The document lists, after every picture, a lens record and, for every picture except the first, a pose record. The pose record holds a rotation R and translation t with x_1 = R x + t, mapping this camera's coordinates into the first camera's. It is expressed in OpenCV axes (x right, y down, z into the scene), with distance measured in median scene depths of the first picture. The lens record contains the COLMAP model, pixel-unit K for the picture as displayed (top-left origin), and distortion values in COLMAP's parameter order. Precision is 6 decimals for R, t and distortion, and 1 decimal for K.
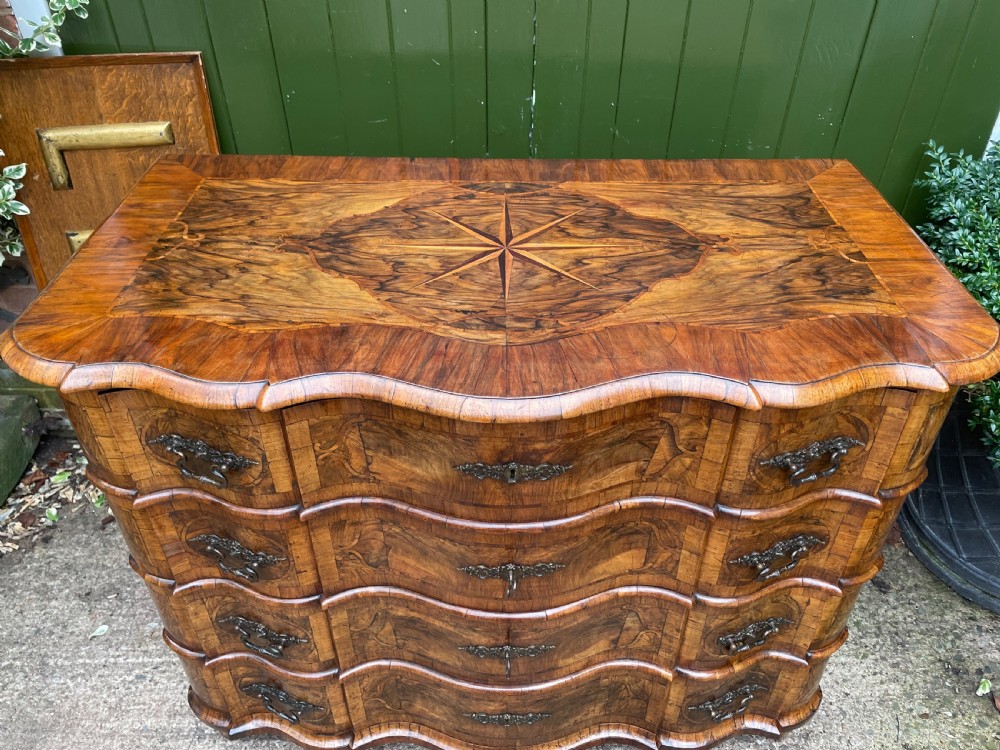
lens RADIAL K [[754.2, 0, 506.4], [0, 754.2, 367.3], [0, 0, 1]] dist [0.092248, -0.127039]
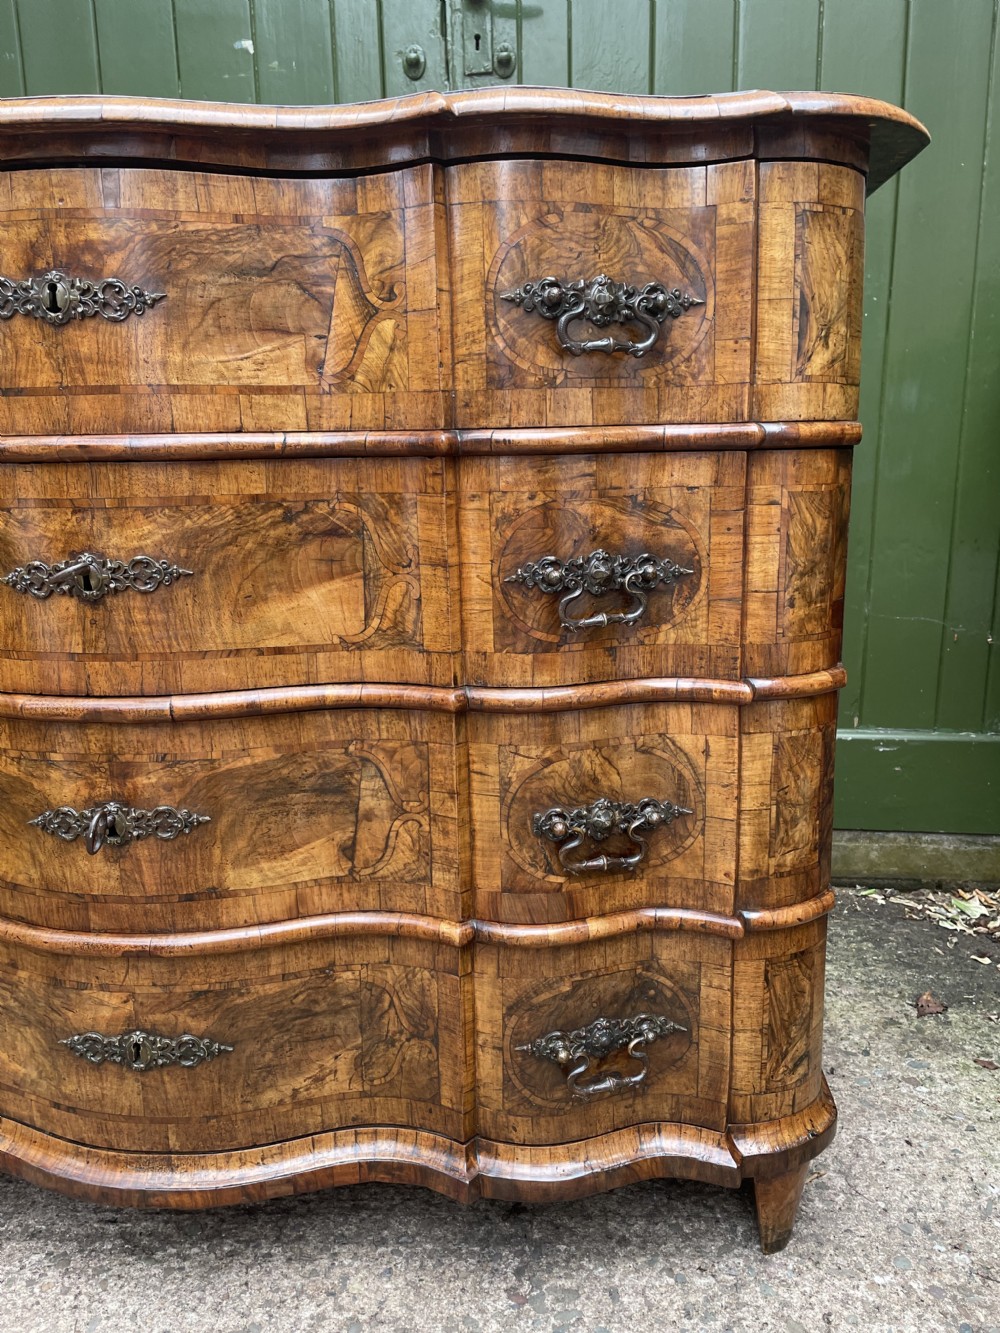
lens RADIAL K [[1005.4, 0, 510.0], [0, 1005.4, 681.2], [0, 0, 1]] dist [0.092248, -0.127039]
pose [[0.996154, -0.006107, -0.087401, 0.379988], [-0.031079, 0.908068, -0.417668, 0.653290], [0.081917, 0.418778, 0.904386, 0.414509]]
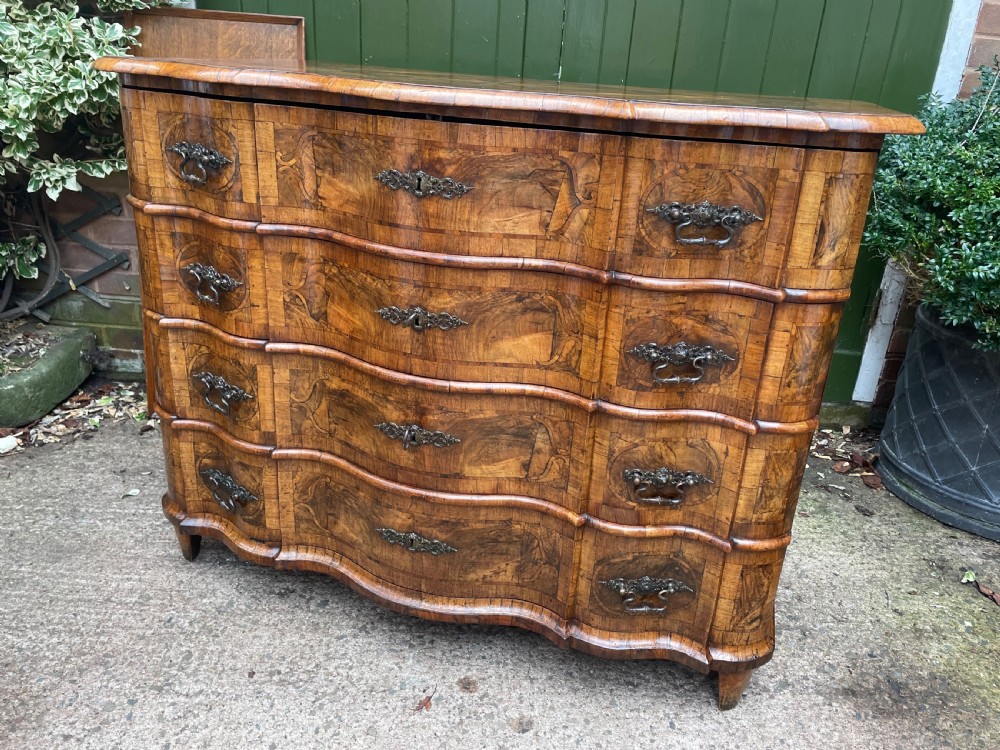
lens RADIAL K [[754.2, 0, 505.1], [0, 754.2, 367.1], [0, 0, 1]] dist [0.092248, -0.127039]
pose [[0.949811, 0.163465, -0.266716, 0.433665], [-0.231571, 0.940635, -0.248156, 0.591983], [0.210317, 0.297465, 0.931279, 0.052899]]
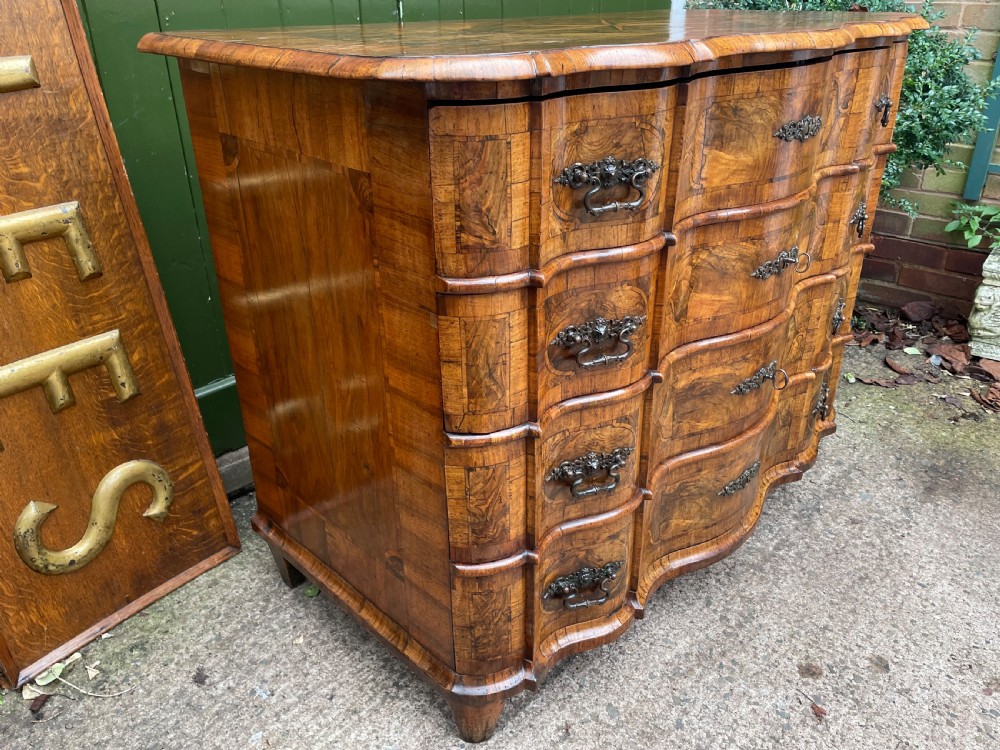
lens RADIAL K [[754.2, 0, 501.2], [0, 754.2, 371.9], [0, 0, 1]] dist [0.092248, -0.127039]
pose [[0.709475, -0.330255, 0.622556, -1.059022], [0.443679, 0.895667, -0.030488, 0.274769], [-0.547535, 0.297845, 0.781981, 0.419600]]
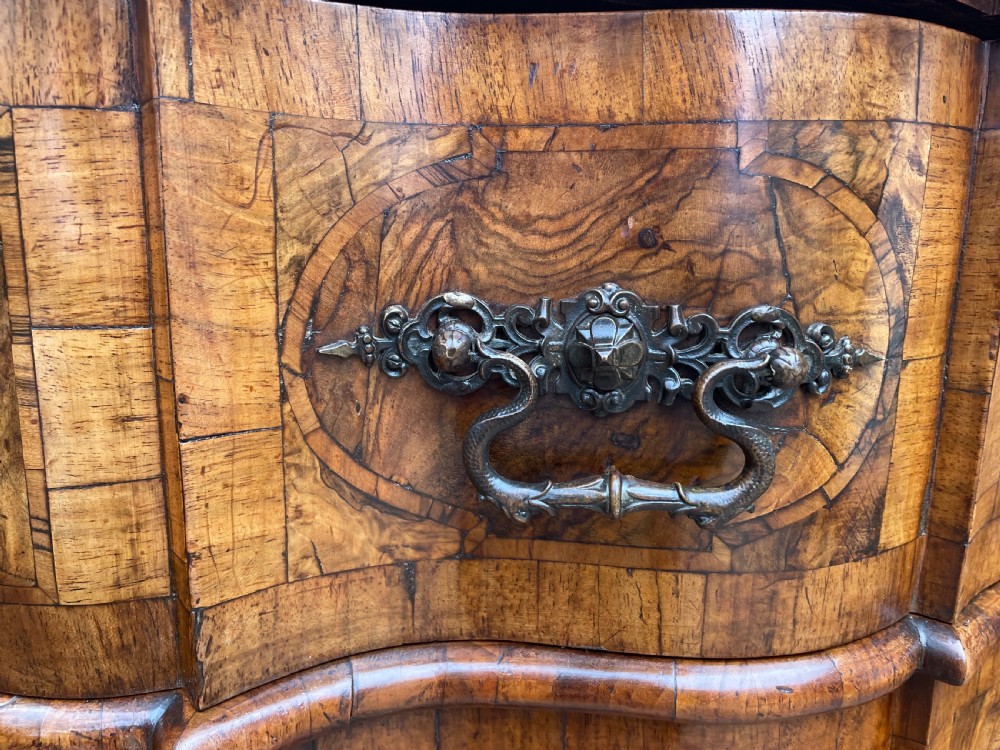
lens RADIAL K [[754.2, 0, 495.9], [0, 754.2, 370.1], [0, 0, 1]] dist [0.092248, -0.127039]
pose [[0.950856, -0.055655, 0.304590, -0.464629], [0.185828, 0.889429, -0.417594, 0.186316], [-0.247670, 0.453673, 0.856061, 0.786876]]
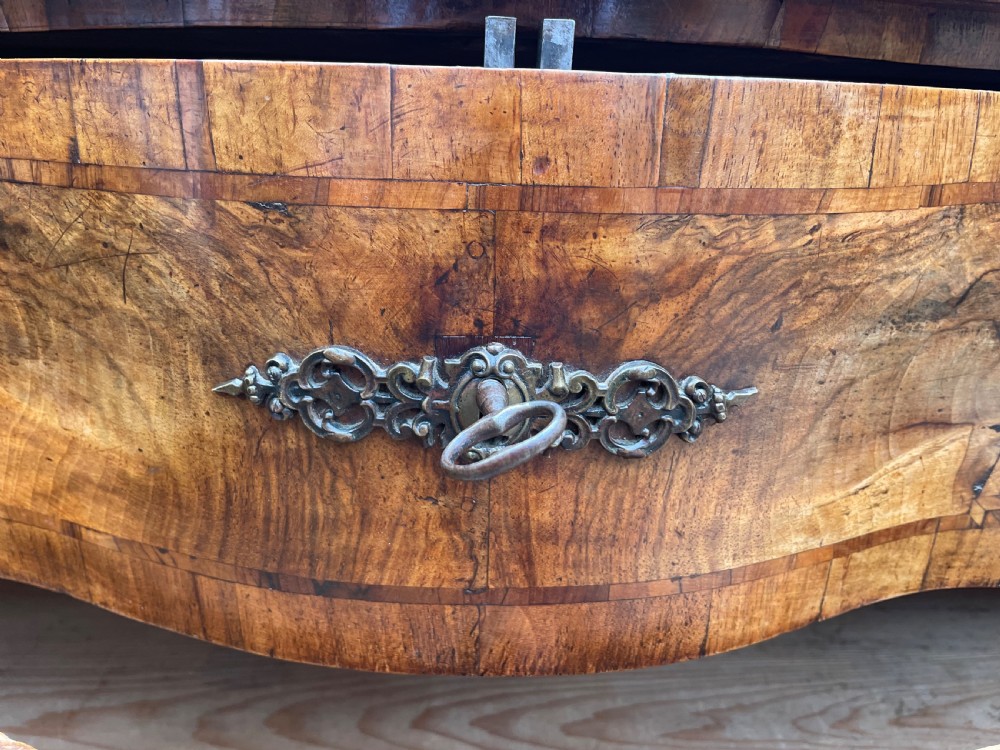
lens RADIAL K [[754.2, 0, 504.1], [0, 754.2, 360.8], [0, 0, 1]] dist [0.092248, -0.127039]
pose [[0.999530, 0.020406, 0.022882, 0.006609], [-0.012974, 0.957741, -0.287340, 0.173911], [-0.027778, 0.286908, 0.957555, 0.722048]]
